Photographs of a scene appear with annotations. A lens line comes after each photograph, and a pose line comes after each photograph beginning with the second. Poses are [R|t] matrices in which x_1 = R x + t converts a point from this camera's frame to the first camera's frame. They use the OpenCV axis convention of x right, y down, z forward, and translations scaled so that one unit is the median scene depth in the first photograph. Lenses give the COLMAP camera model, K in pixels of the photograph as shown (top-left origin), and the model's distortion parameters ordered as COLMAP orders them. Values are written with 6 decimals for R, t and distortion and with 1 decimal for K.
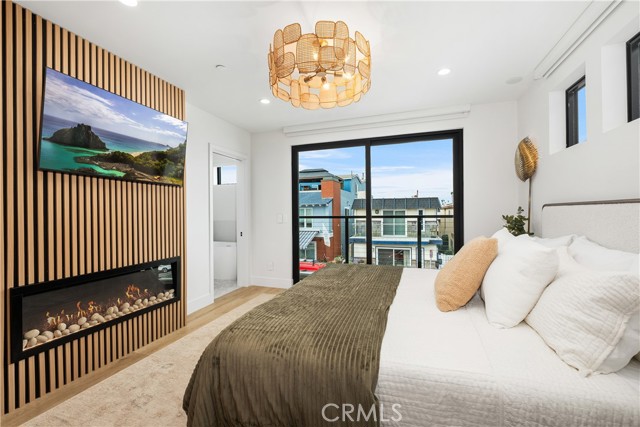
lens RADIAL K [[277.1, 0, 315.2], [0, 277.1, 212.6], [0, 0, 1]] dist [-0.008054, -0.001656]
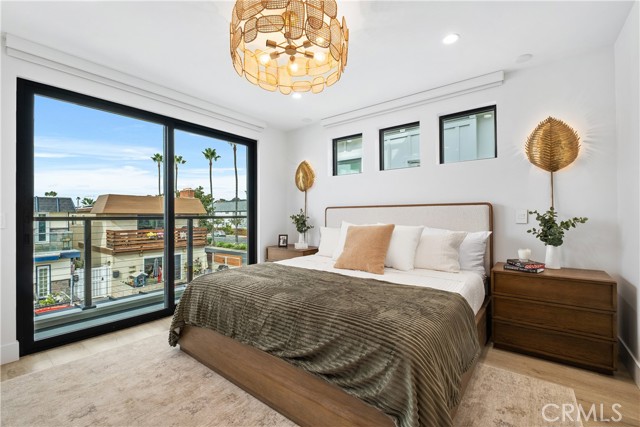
lens RADIAL K [[277.1, 0, 323.8], [0, 277.1, 212.8], [0, 0, 1]] dist [-0.008054, -0.001656]
pose [[0.303392, 0.018966, 0.952677, -0.466539], [0.002885, 0.999779, -0.020822, 0.024045], [-0.952861, 0.009066, 0.303271, 0.371059]]
